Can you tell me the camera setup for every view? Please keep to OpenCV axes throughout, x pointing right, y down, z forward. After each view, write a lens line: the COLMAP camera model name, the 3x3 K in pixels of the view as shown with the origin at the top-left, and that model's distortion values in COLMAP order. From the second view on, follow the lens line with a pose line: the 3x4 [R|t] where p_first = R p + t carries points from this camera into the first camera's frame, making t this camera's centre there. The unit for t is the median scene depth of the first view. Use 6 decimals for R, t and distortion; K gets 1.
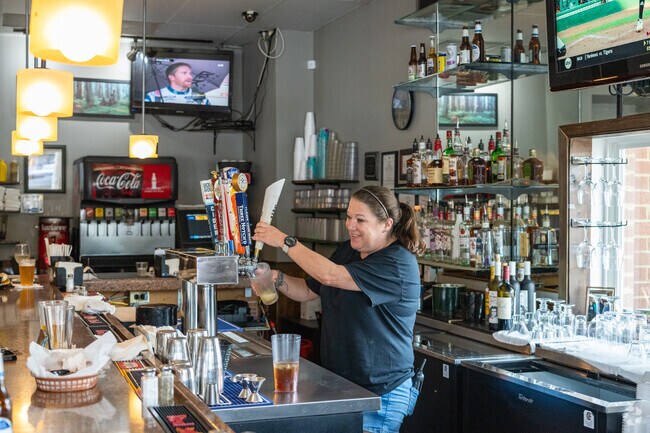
lens RADIAL K [[958.3, 0, 325.0], [0, 958.3, 216.5], [0, 0, 1]] dist [0.003277, -0.030701]
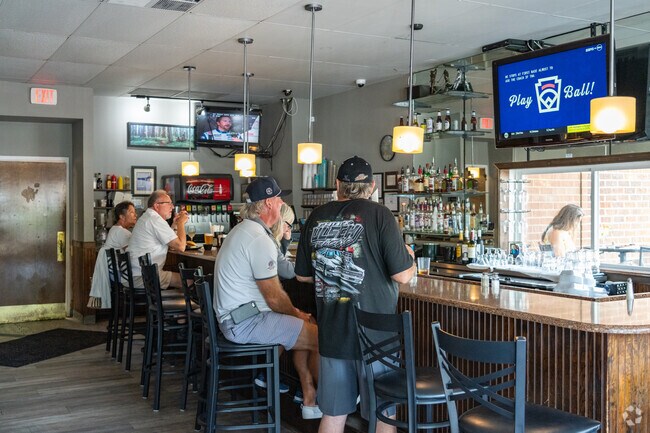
lens RADIAL K [[741.9, 0, 325.0], [0, 741.9, 216.5], [0, 0, 1]] dist [-0.001272, -0.000152]
pose [[0.983302, -0.008563, 0.181782, -0.351191], [0.007426, 0.999948, 0.006936, 0.004326], [-0.181832, -0.005470, 0.983314, -0.432395]]
